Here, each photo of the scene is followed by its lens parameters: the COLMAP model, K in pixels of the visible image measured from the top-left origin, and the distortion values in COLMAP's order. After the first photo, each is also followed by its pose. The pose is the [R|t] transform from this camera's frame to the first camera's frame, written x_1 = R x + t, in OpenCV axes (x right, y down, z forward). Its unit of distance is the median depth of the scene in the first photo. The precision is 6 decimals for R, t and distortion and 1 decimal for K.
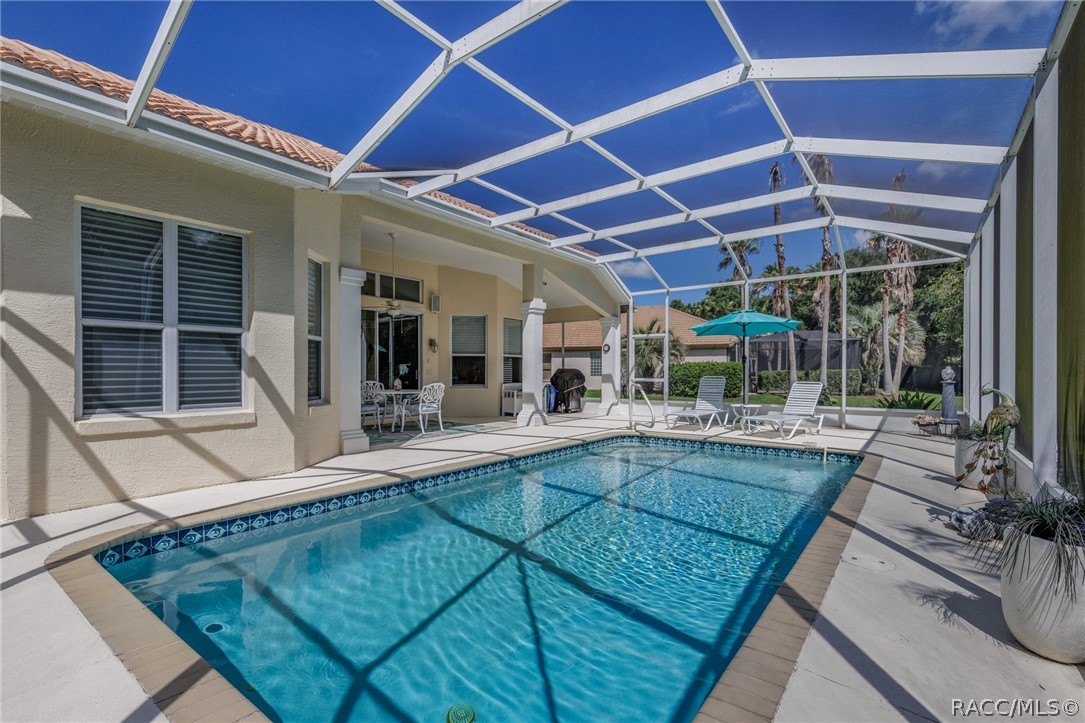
lens RADIAL K [[501.5, 0, 540.3], [0, 501.5, 363.1], [0, 0, 1]] dist [0.003013, 0.000021]
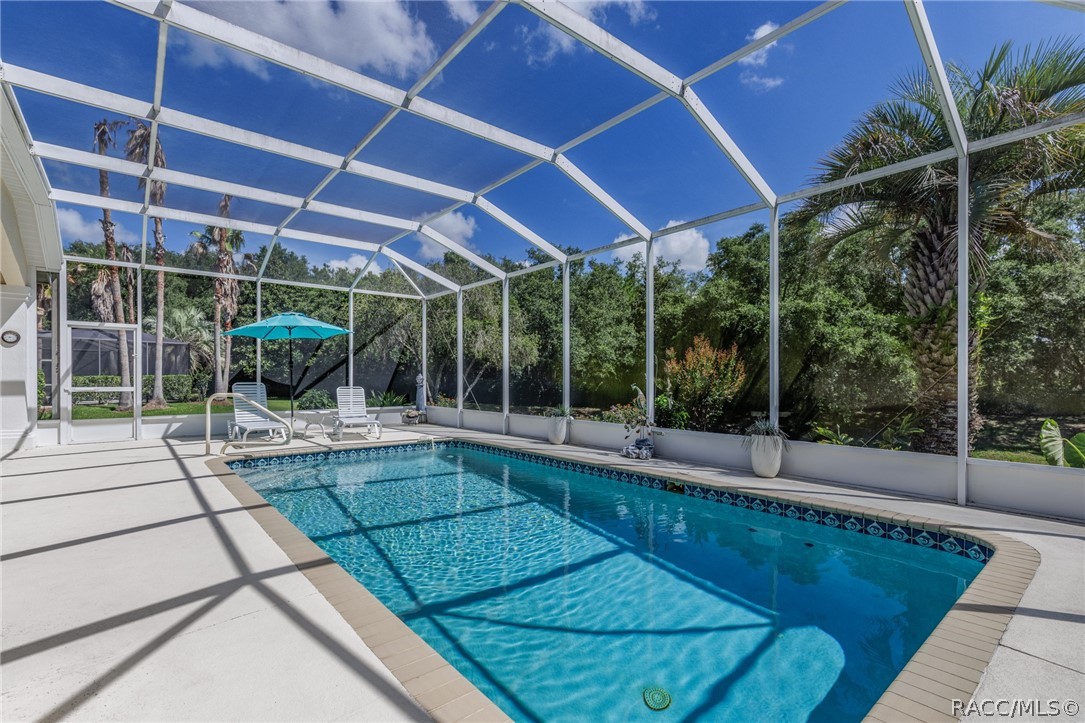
lens RADIAL K [[491.6, 0, 542.4], [0, 491.6, 375.6], [0, 0, 1]] dist [0.003750, 0.000205]
pose [[0.210873, 0.004115, 0.977505, -0.328488], [-0.018062, 0.999837, -0.000312, 0.003887], [-0.977347, -0.017590, 0.210913, 0.273522]]
